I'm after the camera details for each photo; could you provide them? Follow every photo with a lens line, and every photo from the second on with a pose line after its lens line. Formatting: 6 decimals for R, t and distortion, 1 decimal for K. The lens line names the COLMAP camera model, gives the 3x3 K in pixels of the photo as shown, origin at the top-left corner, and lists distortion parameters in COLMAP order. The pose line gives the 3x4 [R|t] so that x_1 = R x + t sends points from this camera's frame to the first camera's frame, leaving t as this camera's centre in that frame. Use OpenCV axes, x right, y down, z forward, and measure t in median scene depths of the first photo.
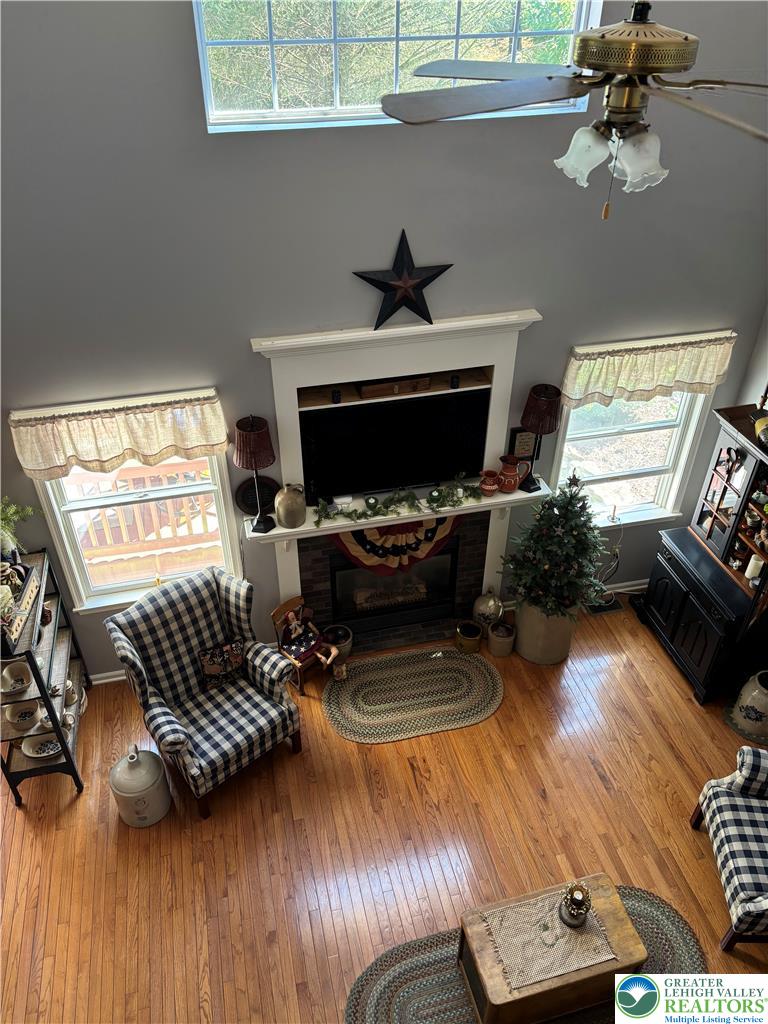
lens RADIAL K [[776.2, 0, 368.4], [0, 776.2, 511.5], [0, 0, 1]] dist [0.043452, -0.001951]
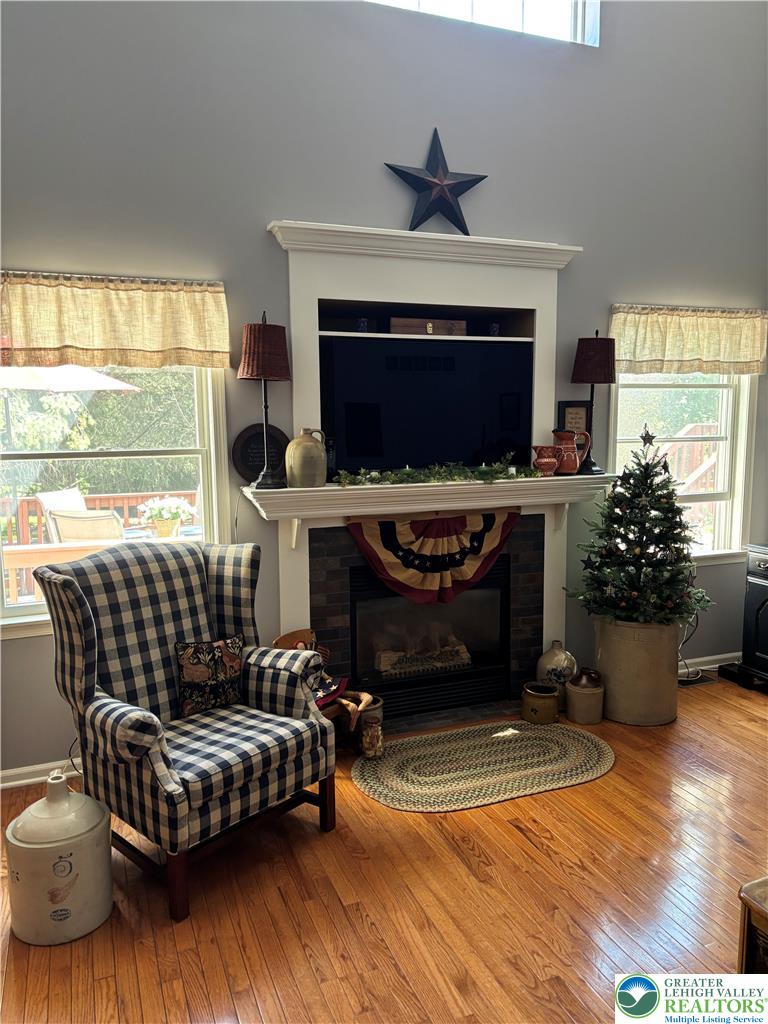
lens RADIAL K [[775.8, 0, 384.0], [0, 775.8, 512.0], [0, 0, 1]] dist [0.035401, -0.011044]
pose [[0.988388, -0.020237, 0.150595, -0.141560], [0.093134, 0.863781, -0.495186, 0.419468], [-0.120060, 0.503461, 0.855636, 0.370943]]
